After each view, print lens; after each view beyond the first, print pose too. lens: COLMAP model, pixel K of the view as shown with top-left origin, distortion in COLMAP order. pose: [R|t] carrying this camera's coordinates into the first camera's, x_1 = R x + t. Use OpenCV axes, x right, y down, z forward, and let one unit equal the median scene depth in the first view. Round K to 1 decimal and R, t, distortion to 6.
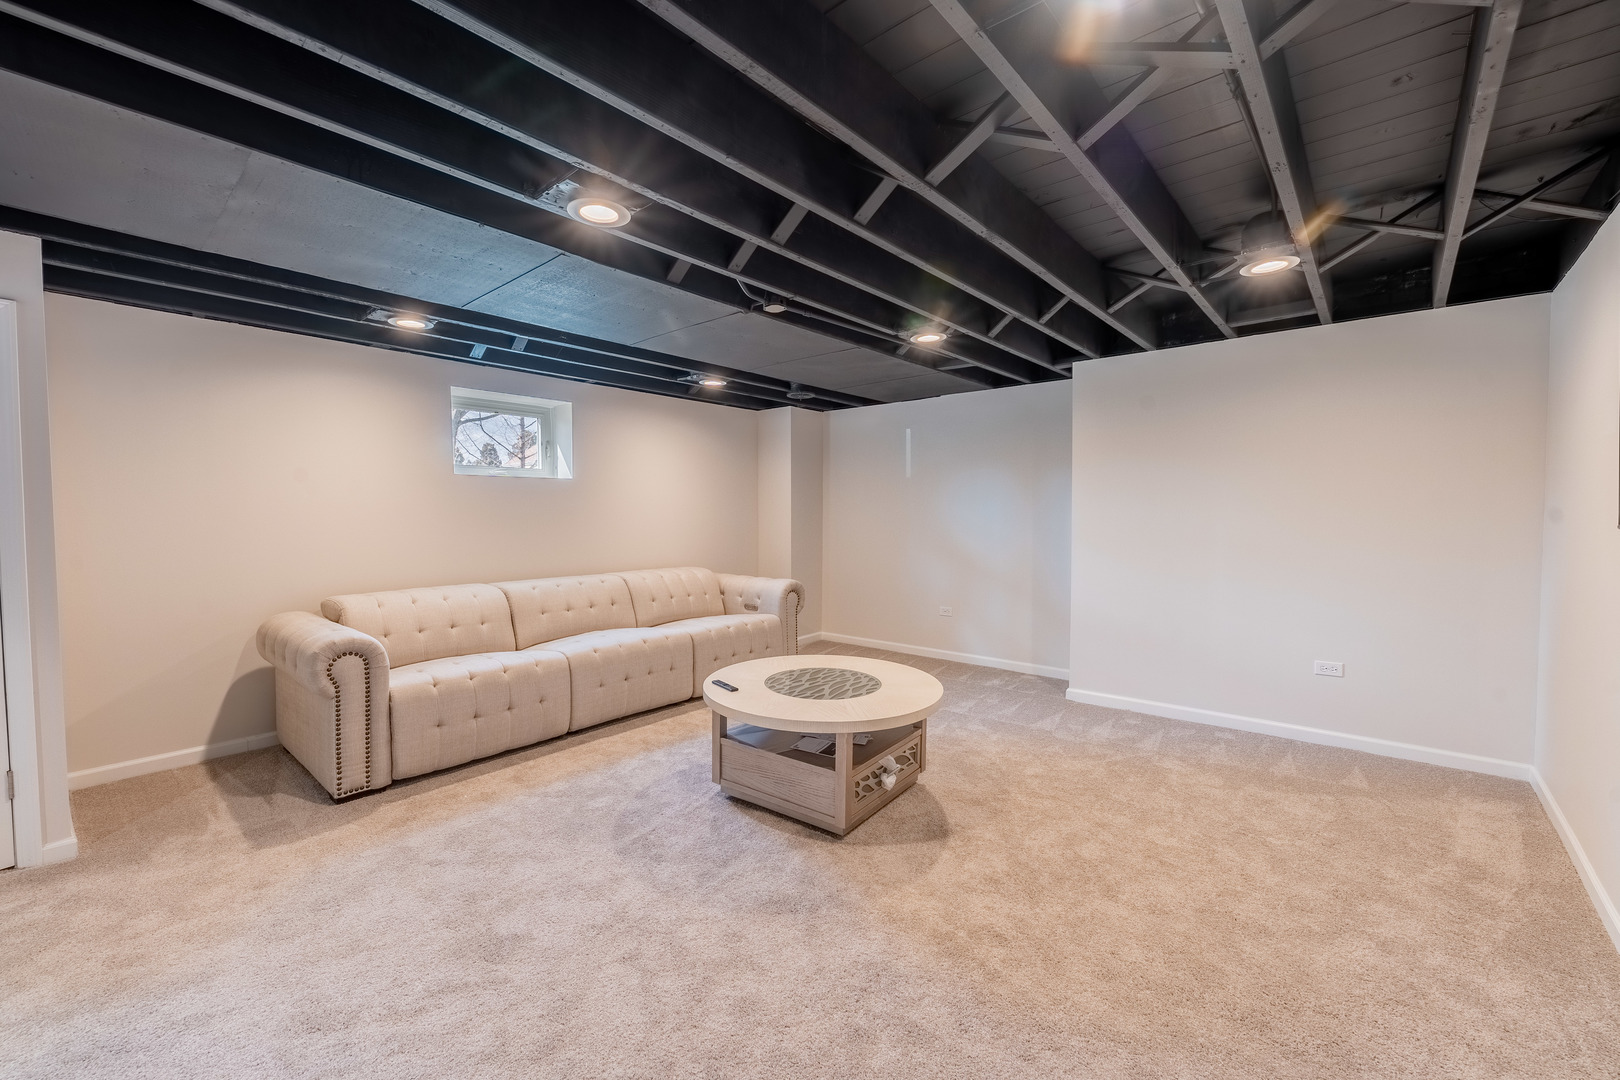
lens RADIAL K [[660.5, 0, 806.6], [0, 660.5, 532.8], [0, 0, 1]] dist [0.002187, -0.001286]
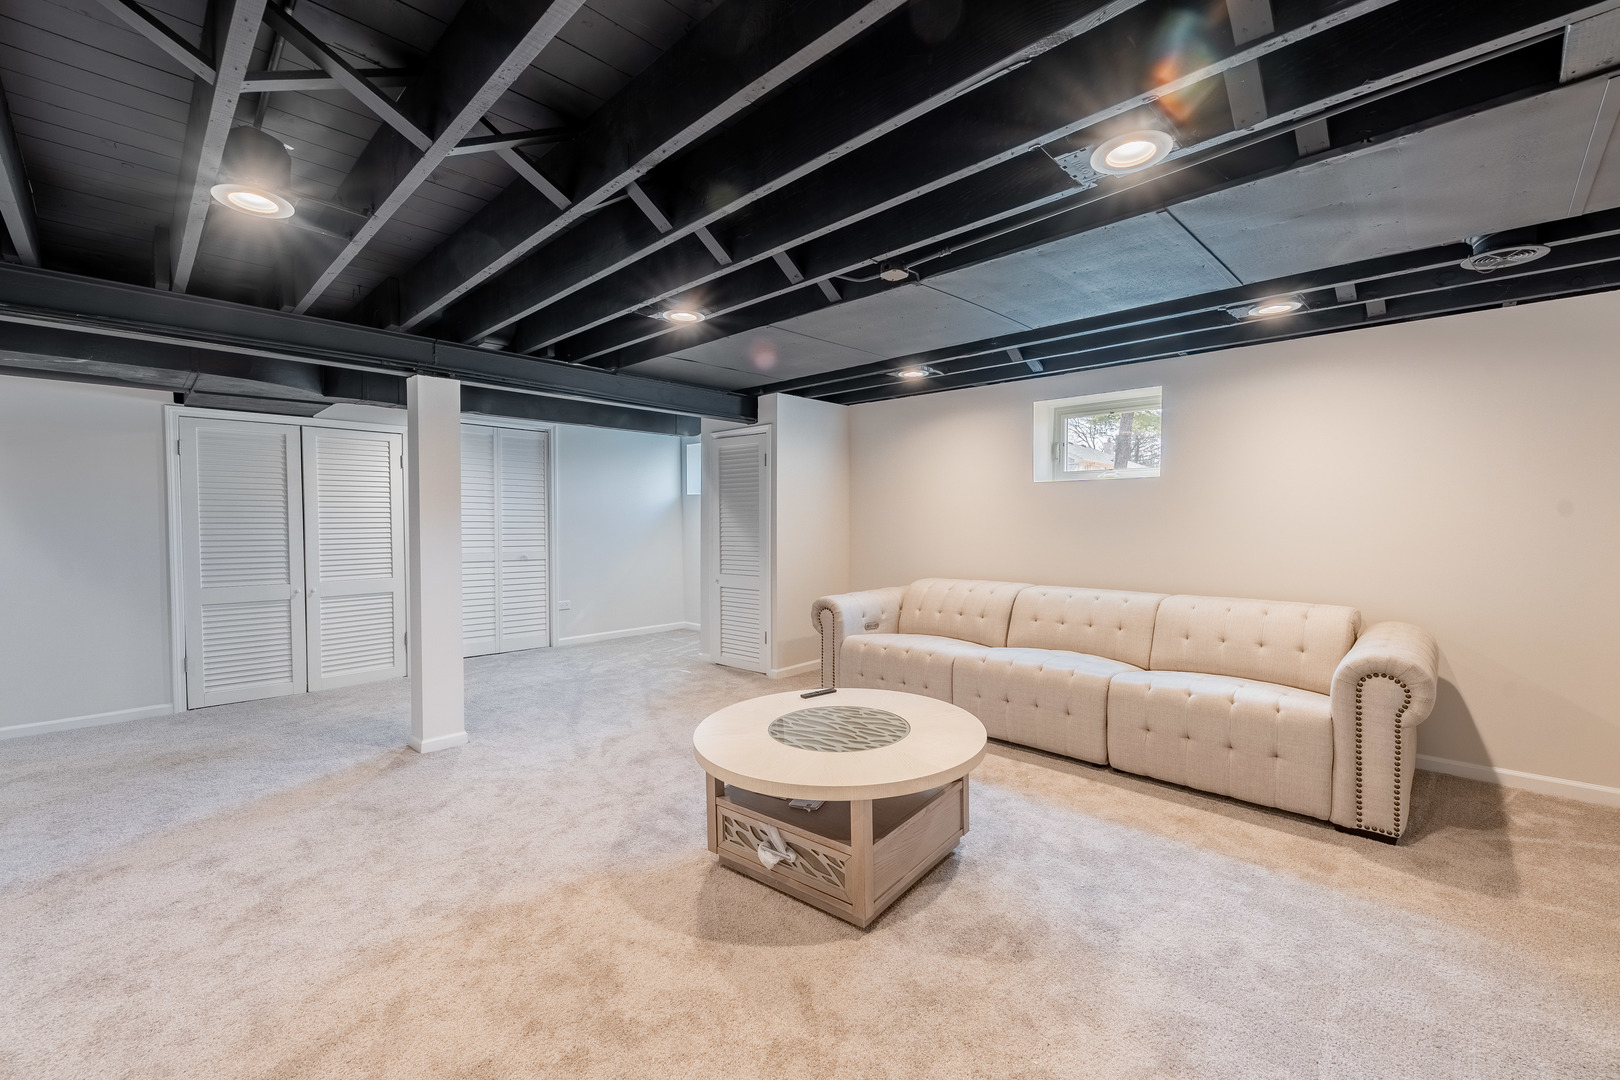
lens RADIAL K [[660.5, 0, 807.4], [0, 660.5, 536.3], [0, 0, 1]] dist [0.002187, -0.001286]
pose [[-0.051535, 0.030050, -0.998219, 0.624261], [-0.026949, 0.999141, 0.031469, -0.026771], [0.998308, 0.028522, -0.050681, 0.737454]]
